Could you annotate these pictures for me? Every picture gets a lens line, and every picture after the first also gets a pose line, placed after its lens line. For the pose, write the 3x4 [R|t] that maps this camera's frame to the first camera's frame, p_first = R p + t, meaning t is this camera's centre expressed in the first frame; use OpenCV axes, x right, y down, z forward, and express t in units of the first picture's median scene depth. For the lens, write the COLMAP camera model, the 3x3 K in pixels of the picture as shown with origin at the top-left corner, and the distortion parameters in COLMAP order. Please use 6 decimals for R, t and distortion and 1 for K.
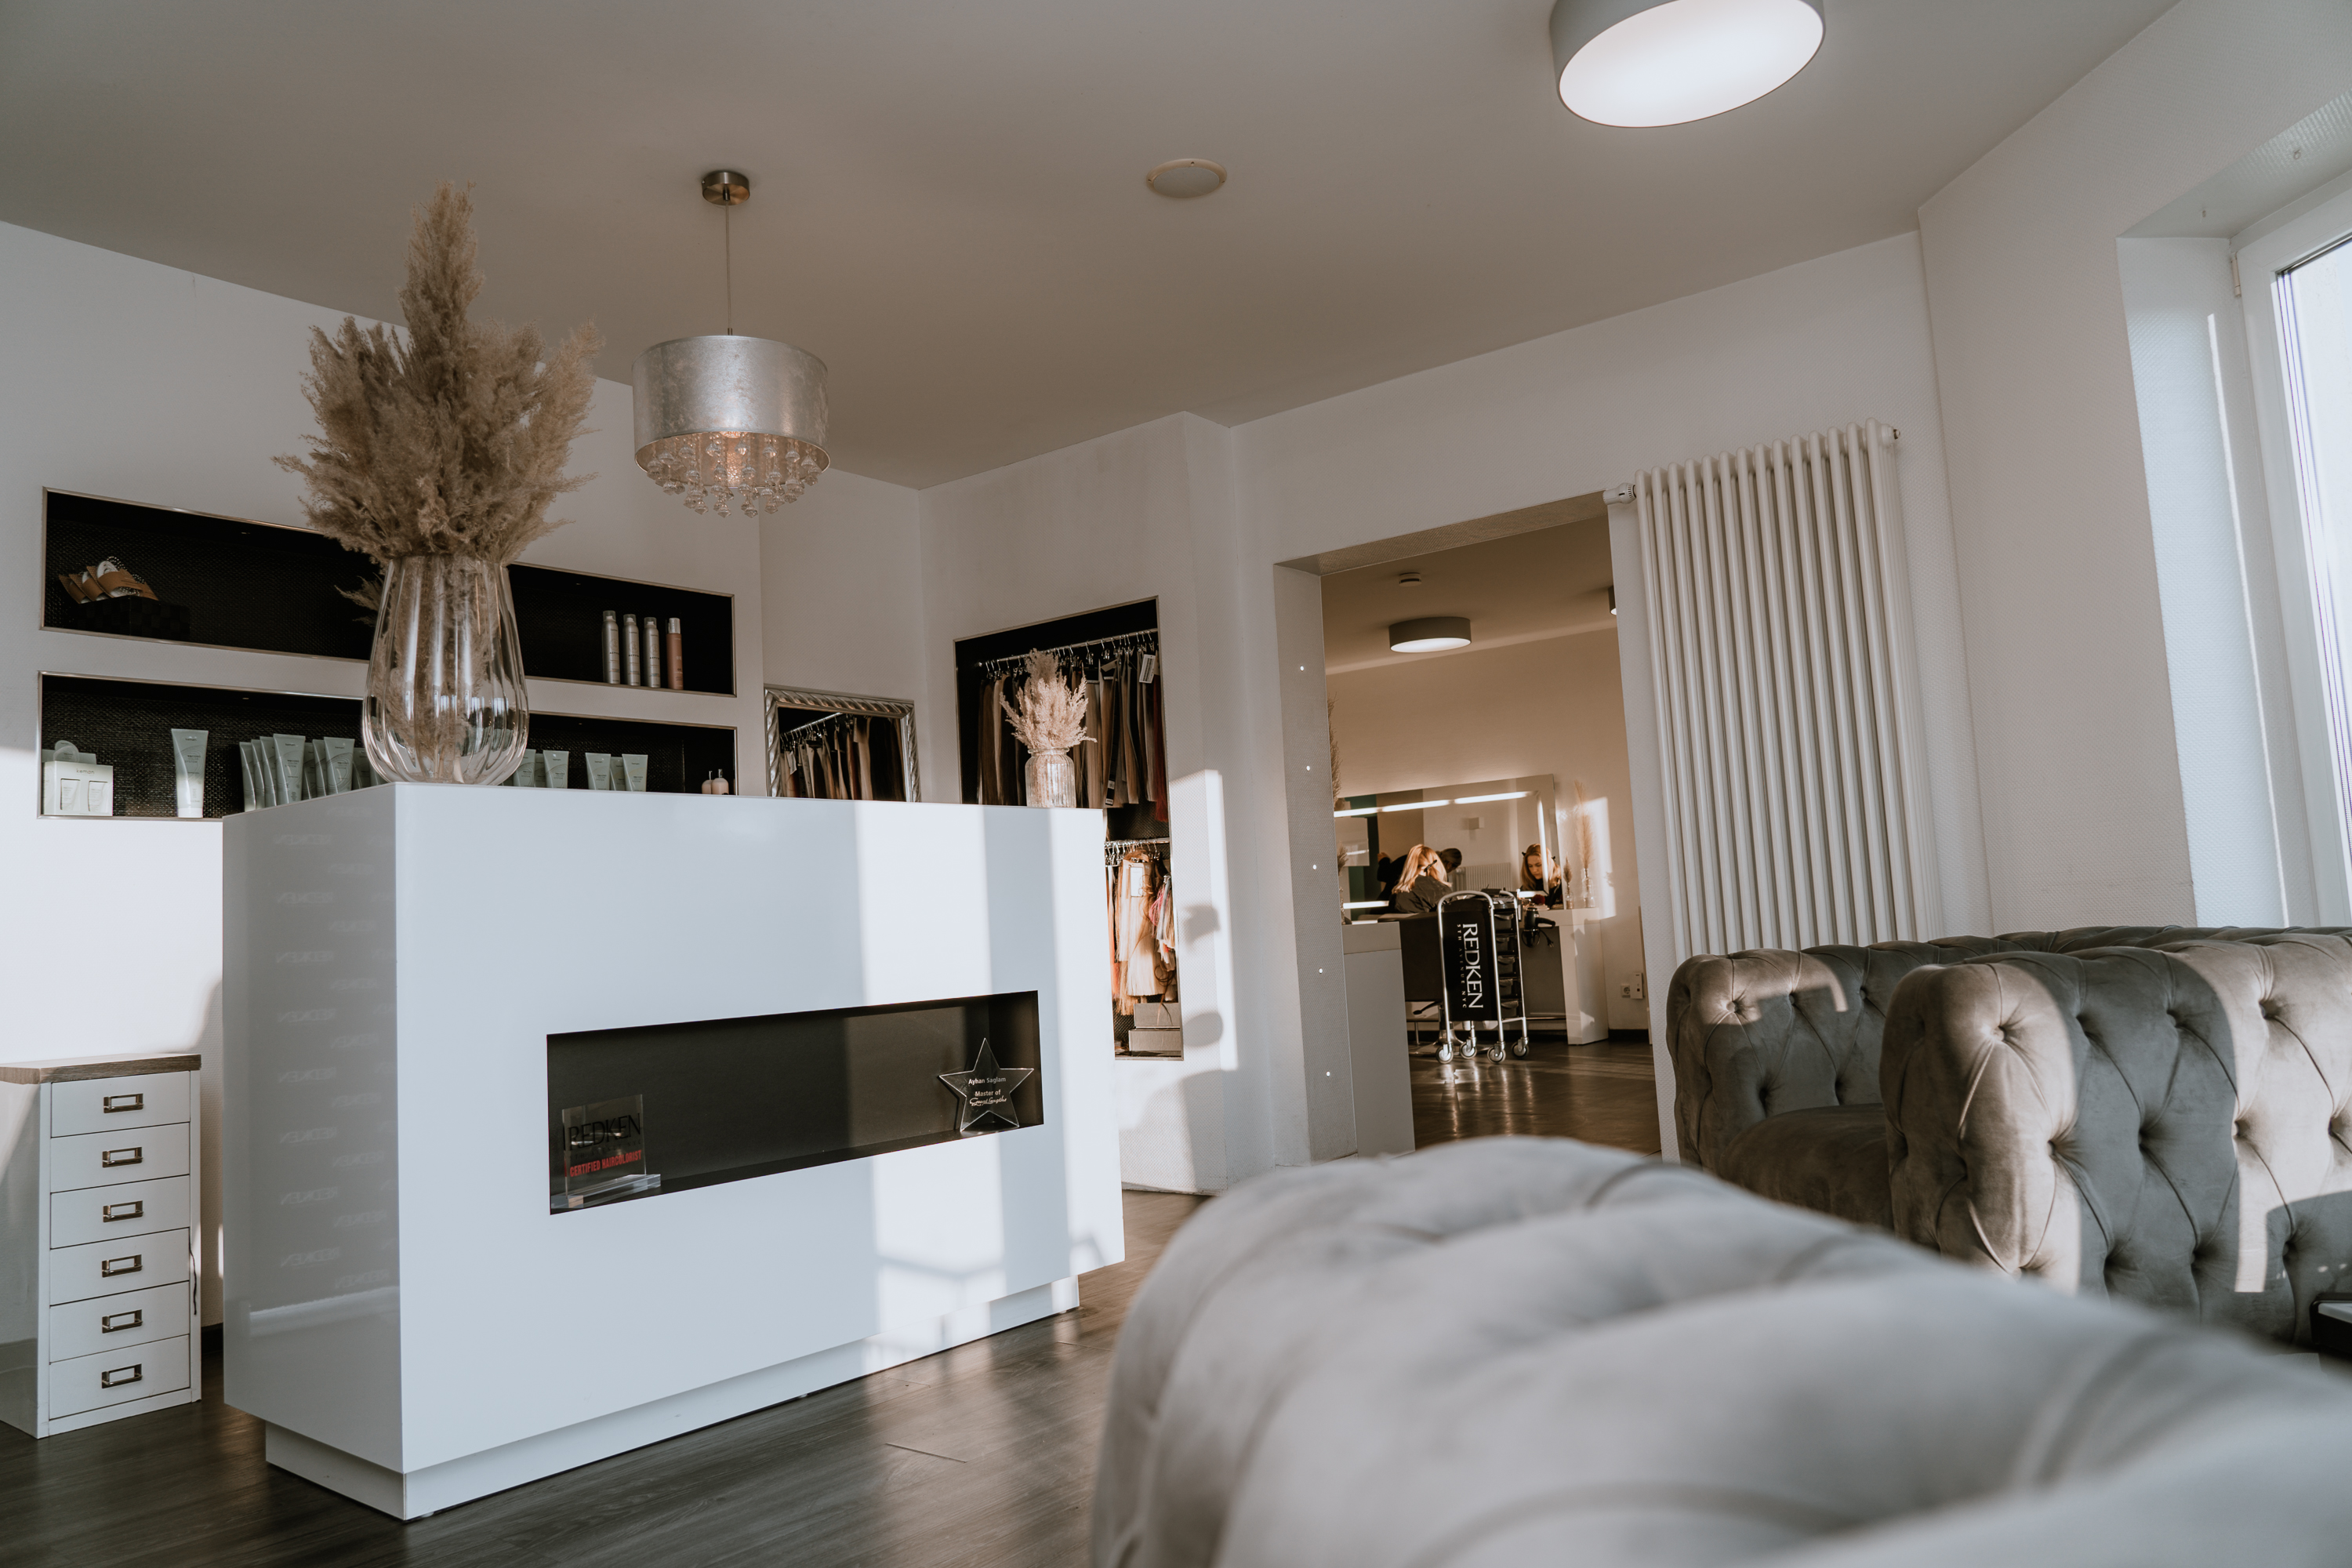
lens RADIAL K [[1553.6, 0, 1174.9], [0, 1553.6, 784.5], [0, 0, 1]] dist [-0.031218, -0.005961]
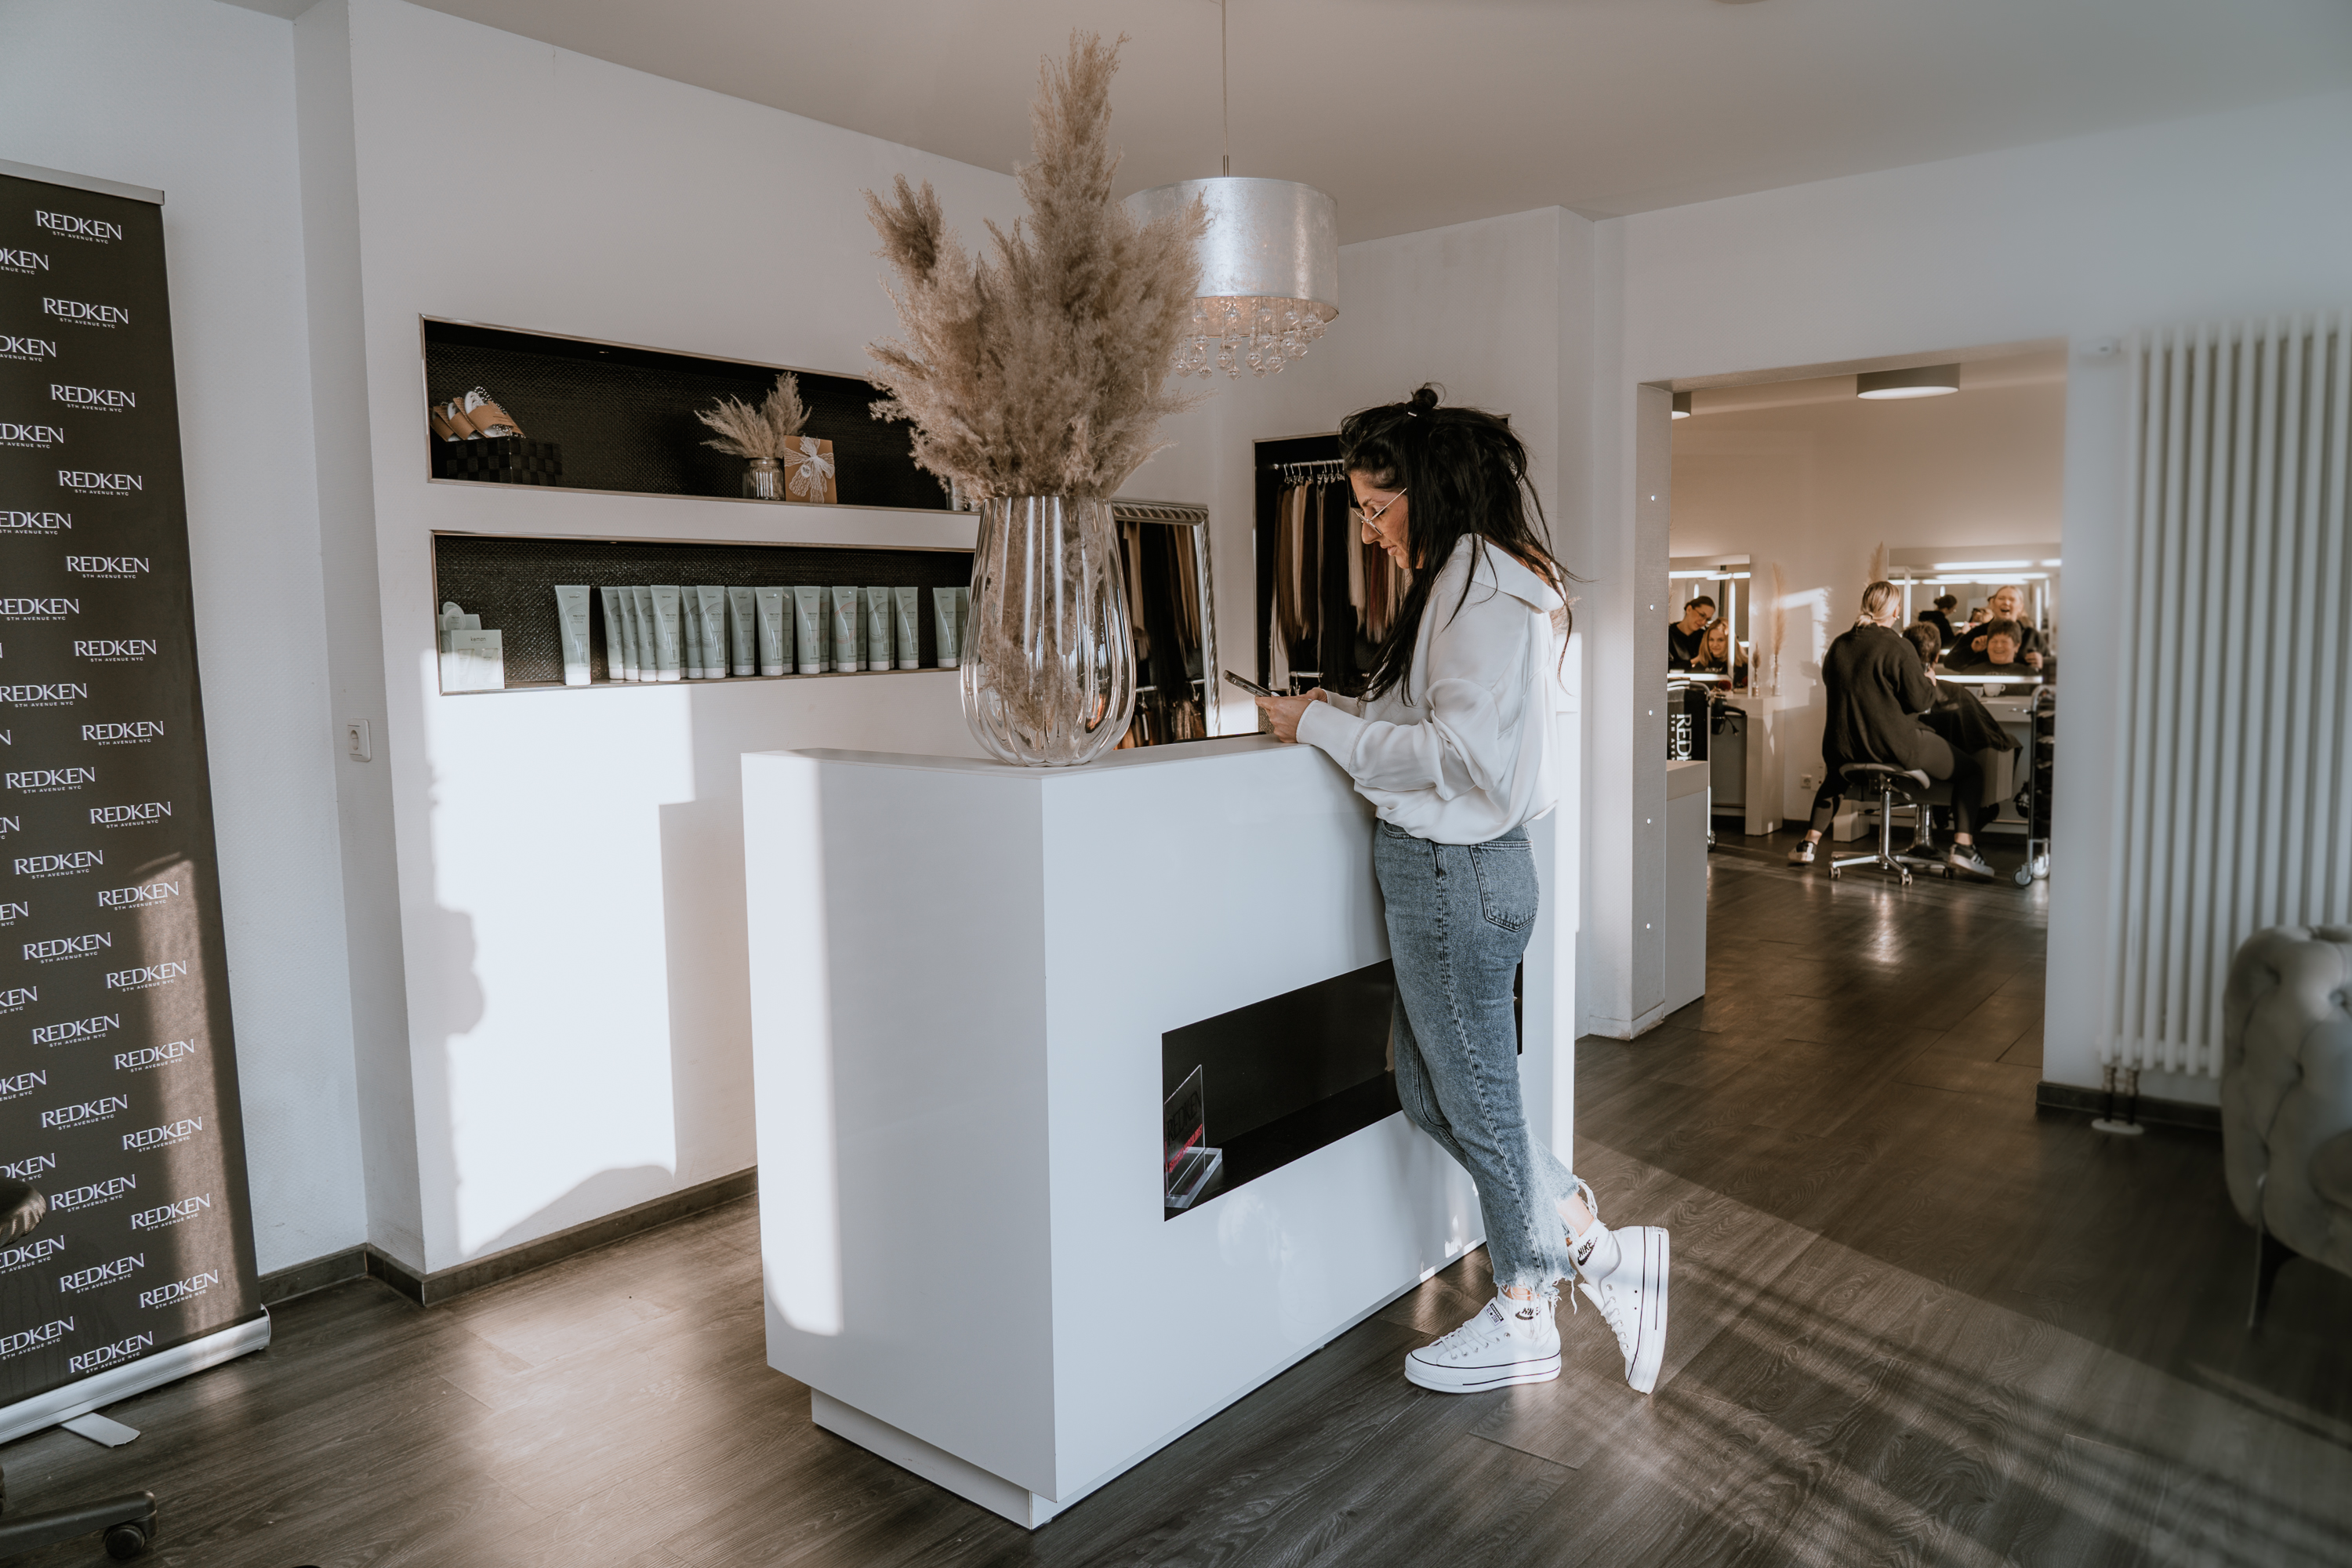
lens RADIAL K [[1553.6, 0, 1175.3], [0, 1553.6, 782.9], [0, 0, 1]] dist [-0.031218, -0.005961]
pose [[0.999138, 0.040574, -0.008802, -0.264277], [-0.038111, 0.980403, 0.193281, -0.106990], [0.016471, -0.192779, 0.981104, 0.086260]]
